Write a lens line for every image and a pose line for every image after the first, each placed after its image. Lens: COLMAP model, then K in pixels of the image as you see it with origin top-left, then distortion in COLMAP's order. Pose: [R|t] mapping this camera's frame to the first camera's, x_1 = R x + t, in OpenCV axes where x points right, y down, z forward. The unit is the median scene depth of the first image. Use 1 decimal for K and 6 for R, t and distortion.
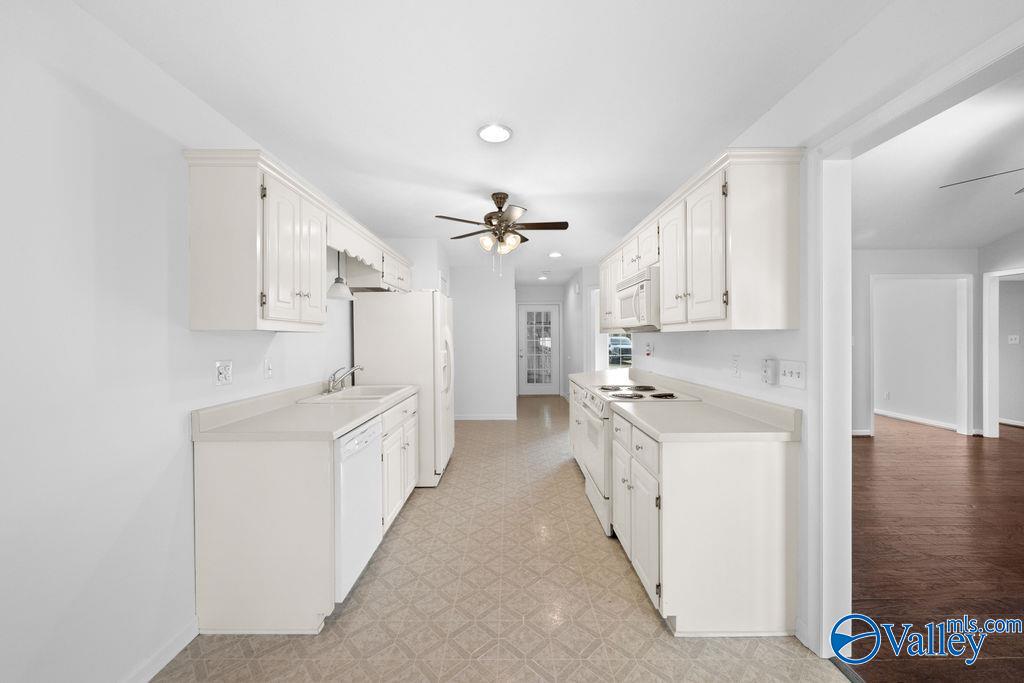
lens RADIAL K [[398.9, 0, 510.8], [0, 398.9, 339.6], [0, 0, 1]] dist [-0.001167, -0.000132]
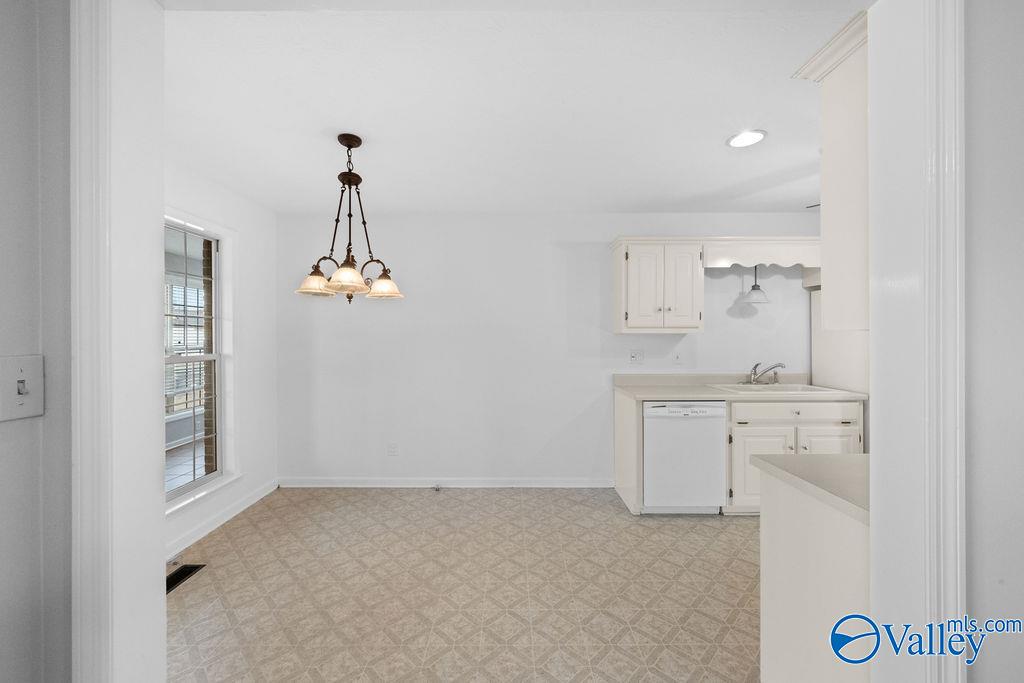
lens RADIAL K [[400.8, 0, 506.6], [0, 400.8, 339.3], [0, 0, 1]] dist [-0.001218, -0.000061]
pose [[-0.013516, 0.009465, -0.999864, 0.920989], [-0.000773, 0.999955, 0.009476, -0.010460], [0.999908, 0.000901, -0.013508, 0.375916]]
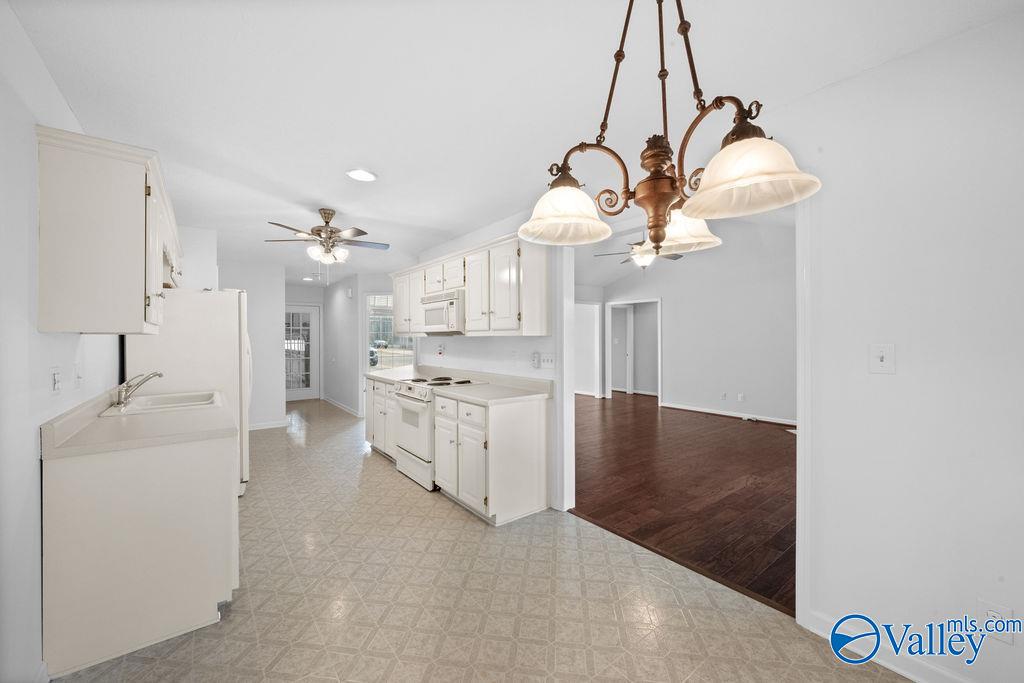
lens RADIAL K [[398.9, 0, 510.8], [0, 398.9, 339.6], [0, 0, 1]] dist [-0.001167, -0.000132]
pose [[0.792570, 0.000944, 0.609780, -0.396617], [0.002781, 0.999983, -0.005163, 0.000393], [-0.609775, 0.005788, 0.792554, -0.238473]]
